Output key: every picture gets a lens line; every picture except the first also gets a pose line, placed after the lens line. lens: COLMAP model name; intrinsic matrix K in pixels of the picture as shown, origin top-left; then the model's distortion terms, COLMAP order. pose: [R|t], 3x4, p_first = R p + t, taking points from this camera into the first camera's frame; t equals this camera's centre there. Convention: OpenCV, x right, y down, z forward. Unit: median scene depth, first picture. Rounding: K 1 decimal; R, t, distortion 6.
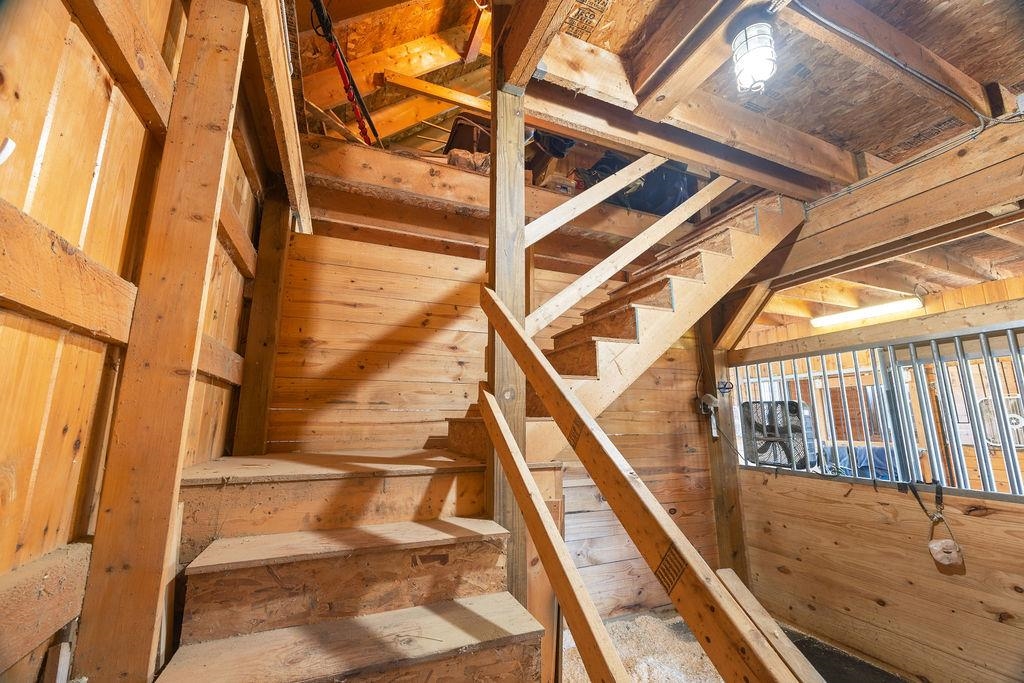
lens RADIAL K [[408.3, 0, 510.6], [0, 408.3, 345.2], [0, 0, 1]] dist [-0.001942, -0.000052]
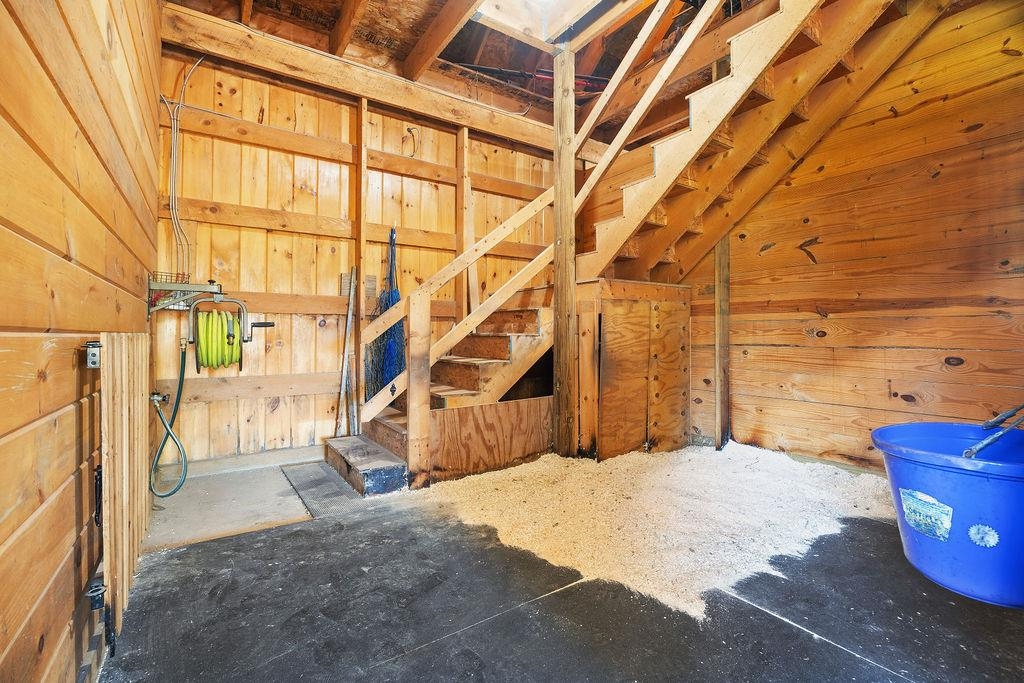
lens RADIAL K [[458.8, 0, 512.1], [0, 458.8, 336.6], [0, 0, 1]] dist [-0.000322, -0.000051]
pose [[0.204270, 0.006785, -0.978891, 1.095329], [0.176466, 0.983339, 0.043640, 0.228348], [0.962878, -0.181655, 0.199669, 0.172471]]
